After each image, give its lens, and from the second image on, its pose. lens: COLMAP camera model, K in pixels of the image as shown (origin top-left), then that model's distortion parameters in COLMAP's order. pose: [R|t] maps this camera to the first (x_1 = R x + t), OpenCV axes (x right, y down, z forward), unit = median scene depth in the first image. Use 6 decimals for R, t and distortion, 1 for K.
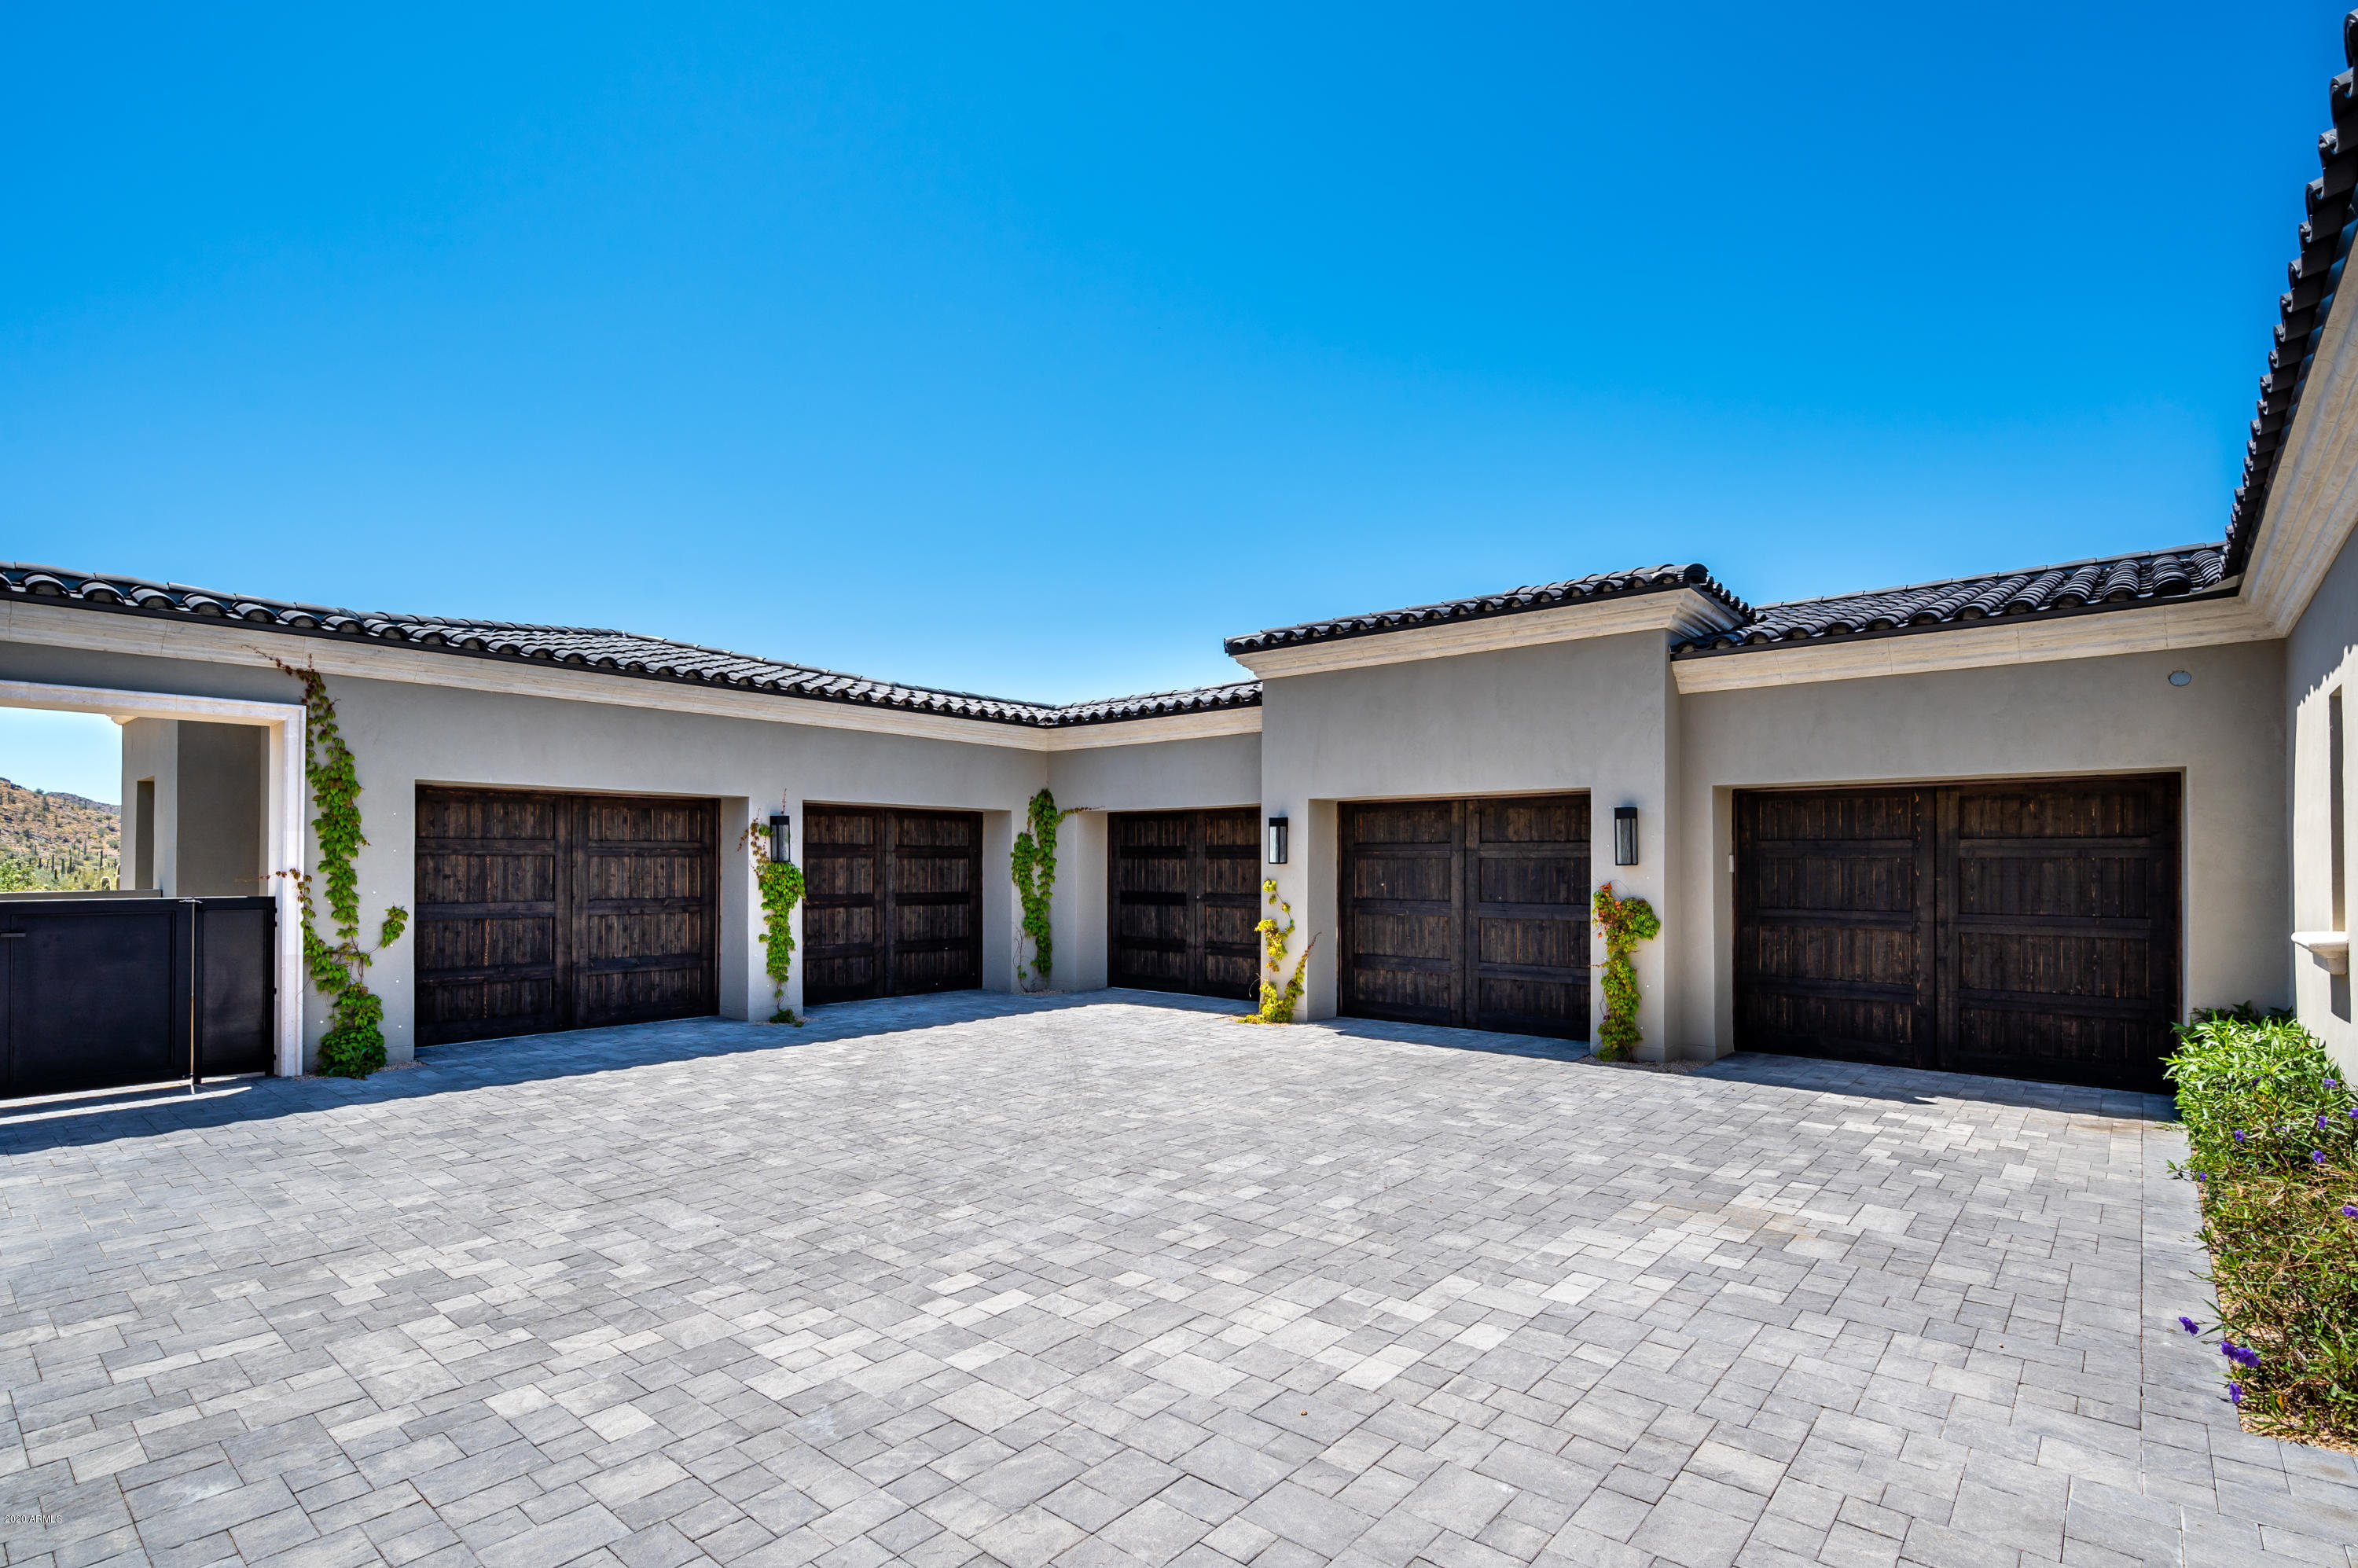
lens RADIAL K [[1123.5, 0, 1182.3], [0, 1123.5, 862.3], [0, 0, 1]] dist [-0.003148, -0.000337]
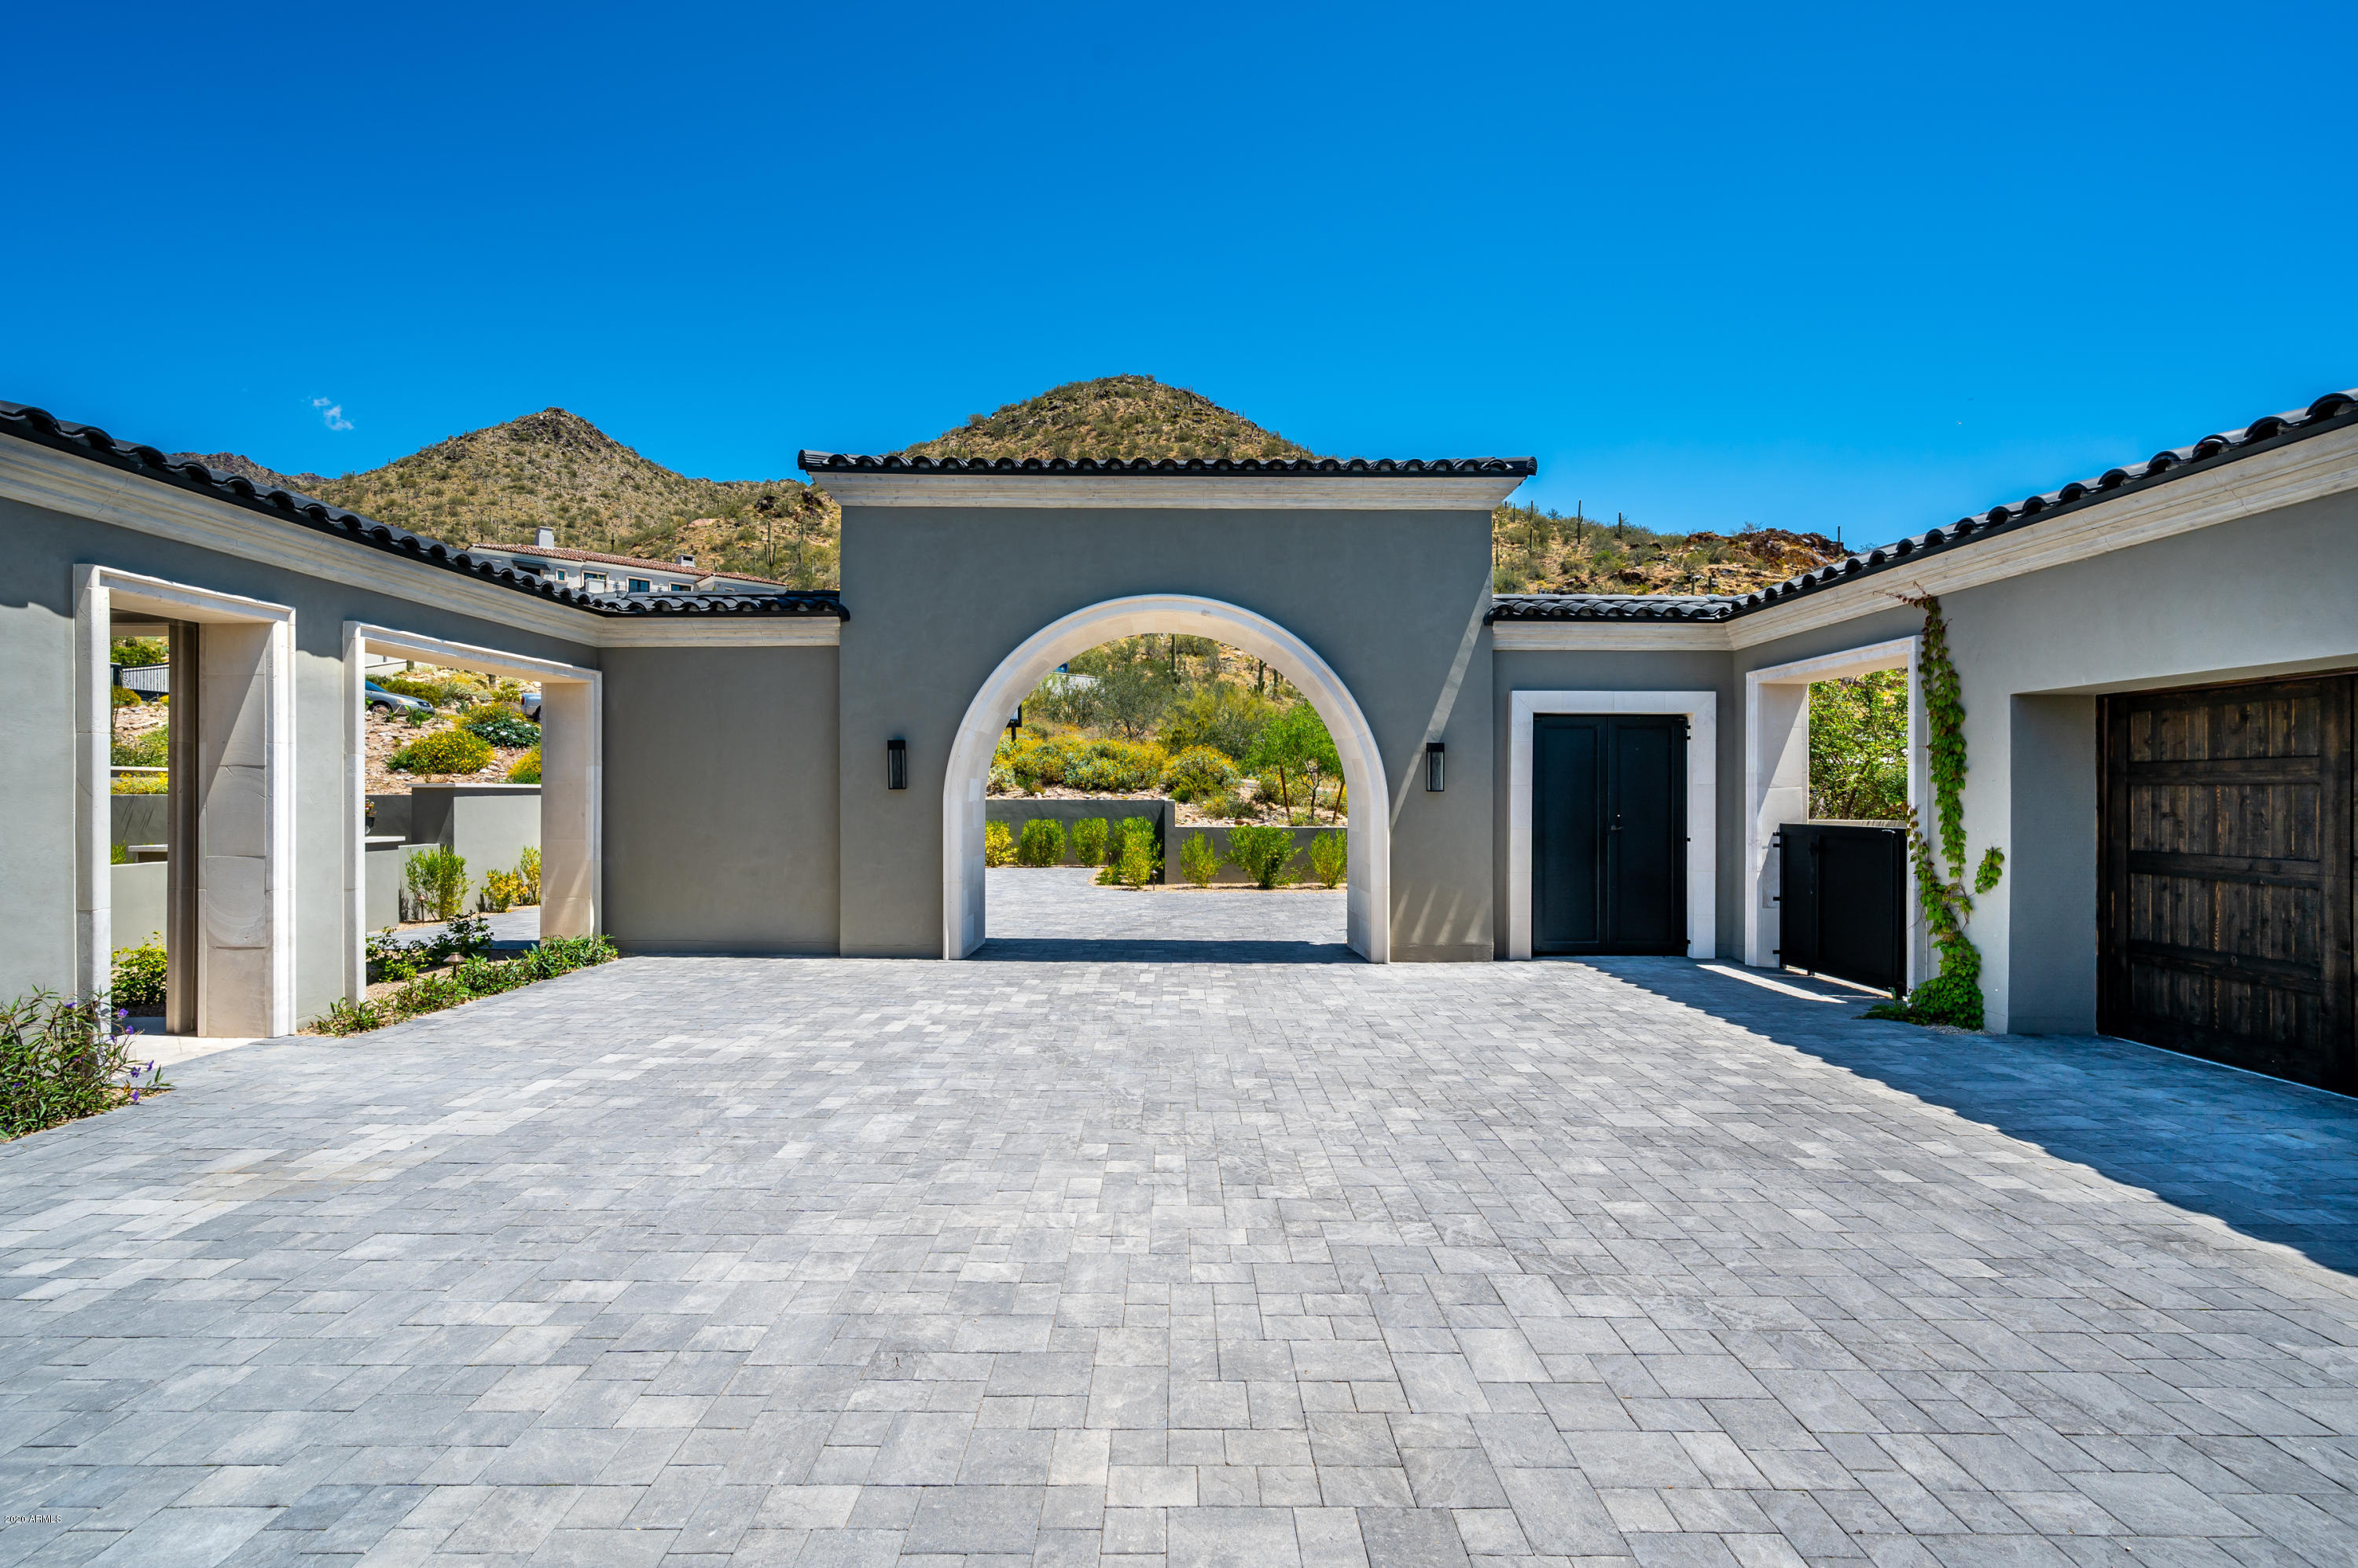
lens RADIAL K [[1023.3, 0, 1182.2], [0, 1023.3, 789.0], [0, 0, 1]] dist [0.000076, 0.000568]
pose [[-0.759615, -0.005321, -0.650351, 0.230267], [-0.001683, 0.999979, -0.006216, 0.001105], [0.650370, -0.003627, -0.759609, 1.019088]]
